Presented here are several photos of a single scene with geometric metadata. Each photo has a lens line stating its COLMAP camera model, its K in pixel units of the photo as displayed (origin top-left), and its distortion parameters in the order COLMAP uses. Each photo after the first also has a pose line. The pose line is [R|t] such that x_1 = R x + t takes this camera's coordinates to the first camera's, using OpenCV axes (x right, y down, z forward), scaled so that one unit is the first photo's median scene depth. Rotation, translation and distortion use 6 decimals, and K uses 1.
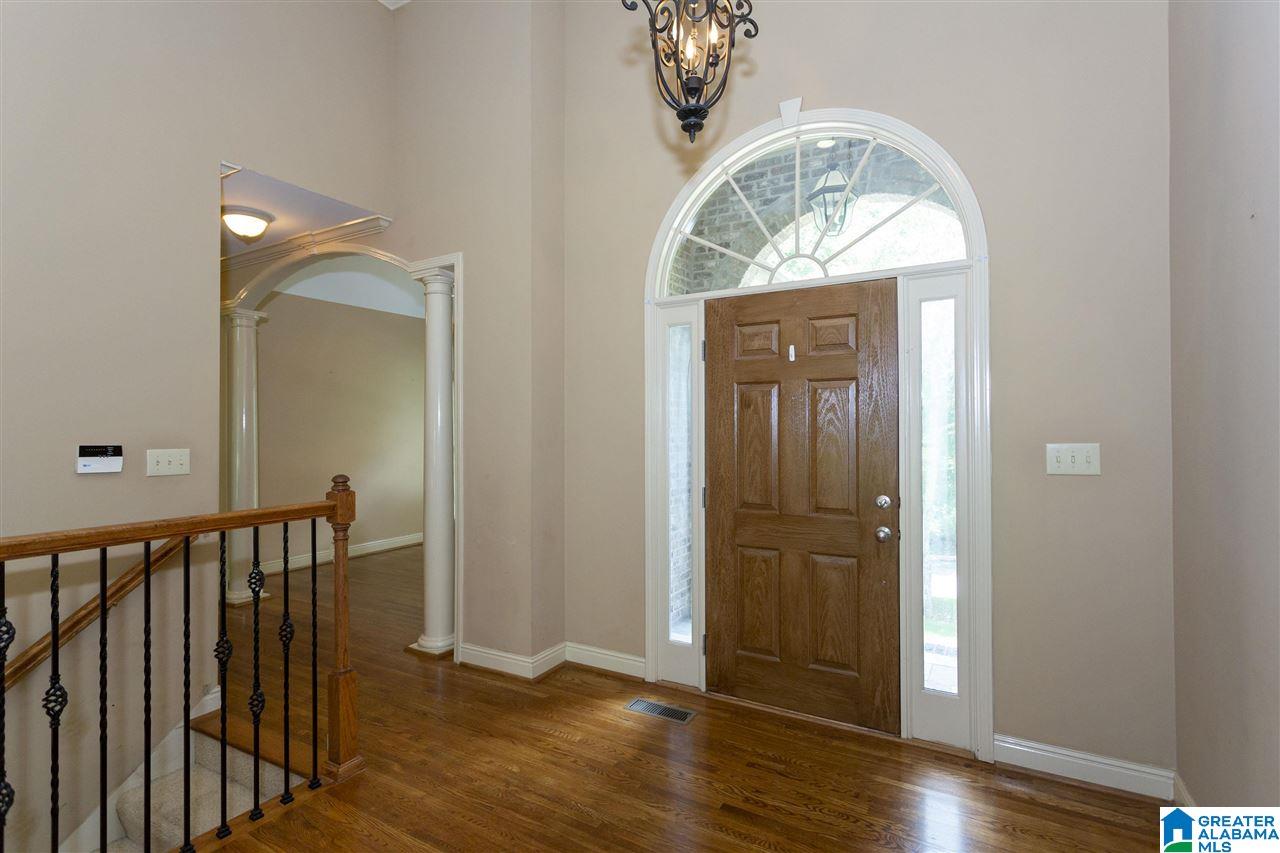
lens RADIAL K [[606.1, 0, 641.7], [0, 606.1, 423.0], [0, 0, 1]] dist [0.003931, 0.000866]
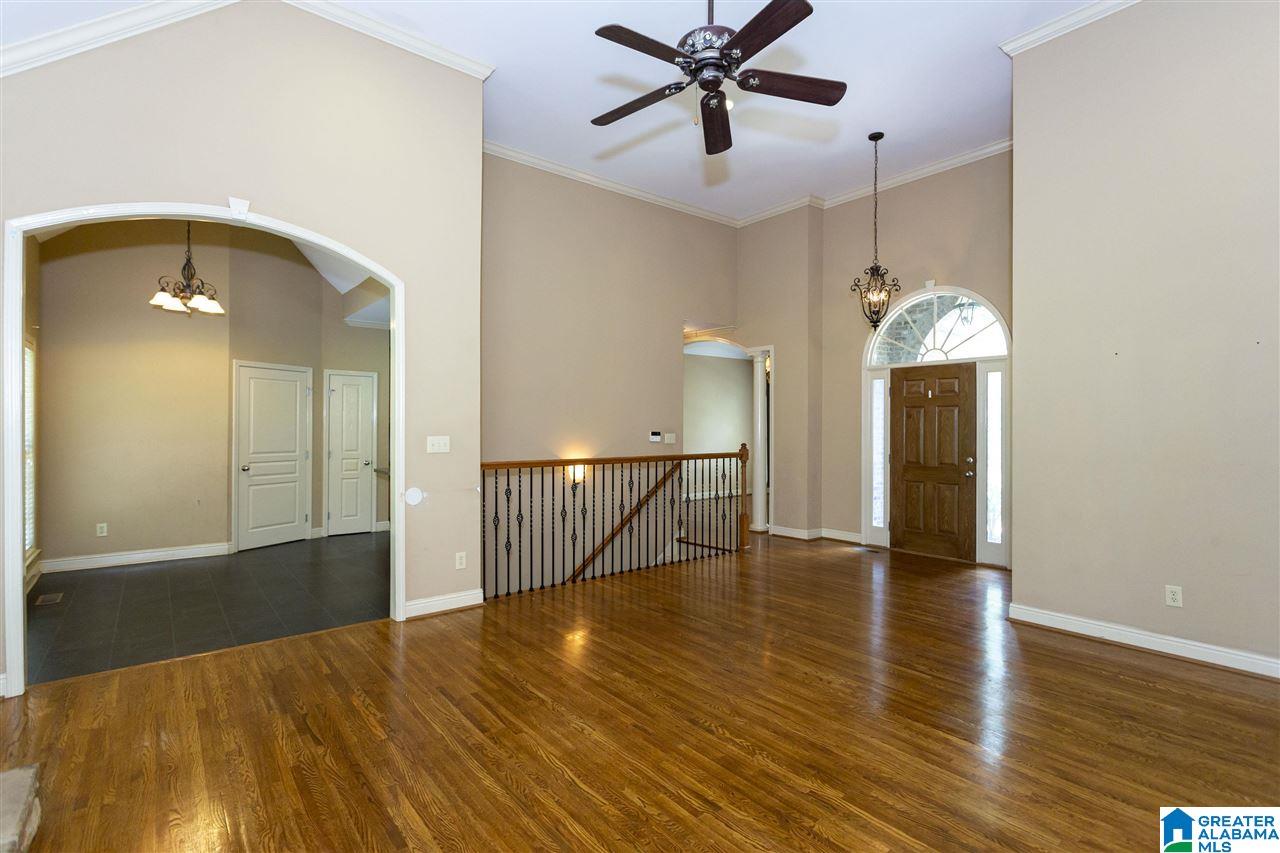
lens RADIAL K [[615.0, 0, 660.1], [0, 615.0, 422.5], [0, 0, 1]] dist [0.002468, 0.000246]
pose [[0.943585, 0.005720, -0.331080, 0.060019], [-0.004926, 0.999983, 0.003238, -0.012323], [0.331093, -0.001424, 0.943597, -1.438679]]
